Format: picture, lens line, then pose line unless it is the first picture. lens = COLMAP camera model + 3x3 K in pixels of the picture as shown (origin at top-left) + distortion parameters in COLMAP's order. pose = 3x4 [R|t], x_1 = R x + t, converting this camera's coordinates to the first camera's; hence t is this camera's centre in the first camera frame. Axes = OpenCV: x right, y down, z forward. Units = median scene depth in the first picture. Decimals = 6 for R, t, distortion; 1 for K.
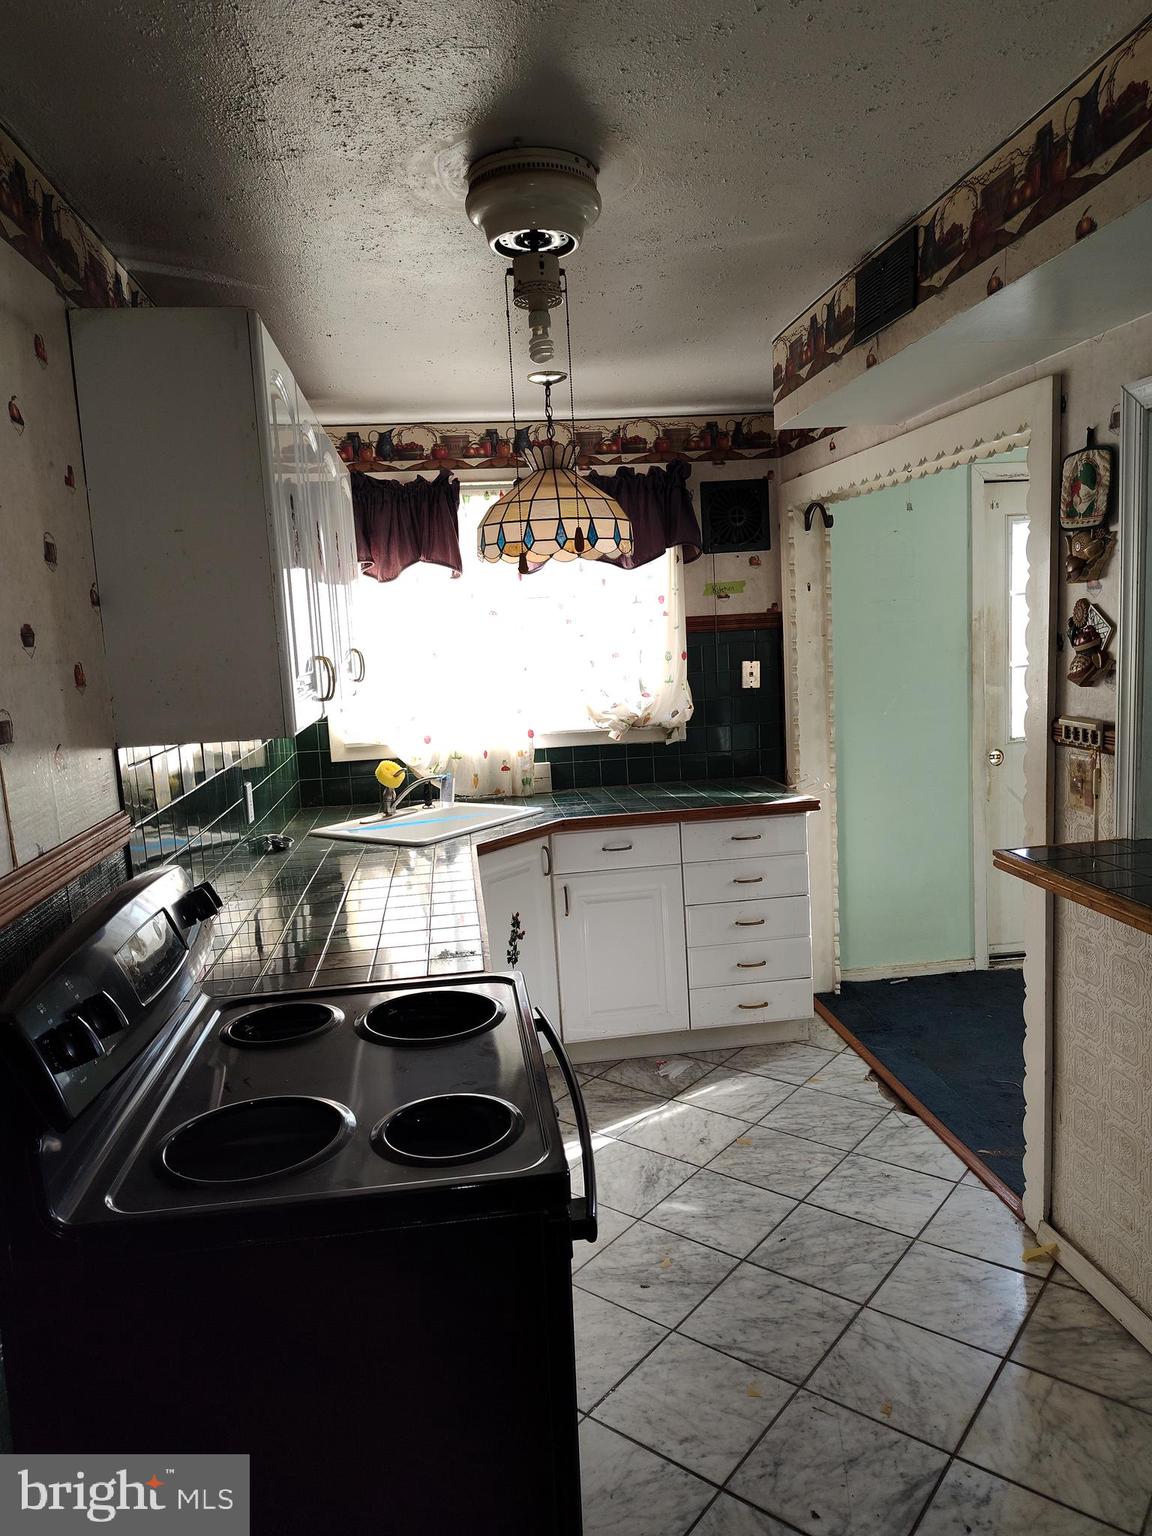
lens RADIAL K [[1044.0, 0, 574.9], [0, 1044.0, 762.4], [0, 0, 1]] dist [0.011068, -0.022028]
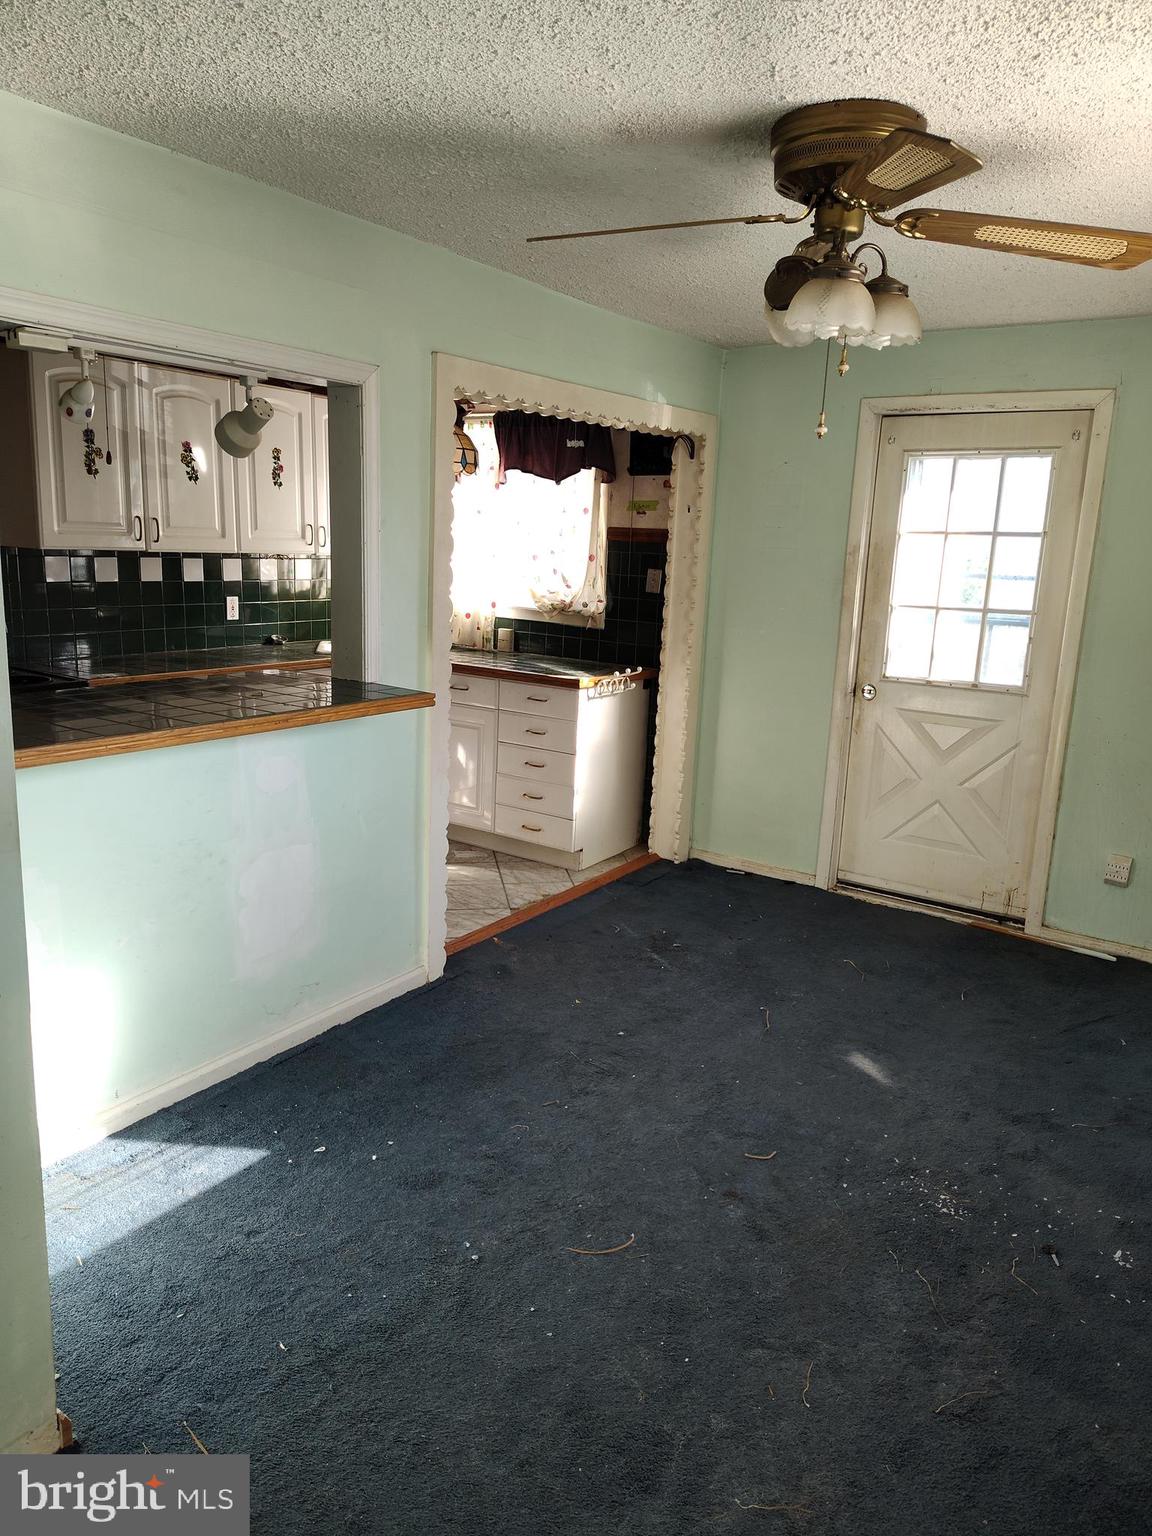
lens RADIAL K [[1044.0, 0, 572.8], [0, 1044.0, 771.9], [0, 0, 1]] dist [0.011068, -0.022028]
pose [[0.749110, 0.227694, -0.622085, 0.904233], [-0.163619, 0.973574, 0.159316, -0.048113], [0.641921, -0.017560, 0.766570, 0.029399]]
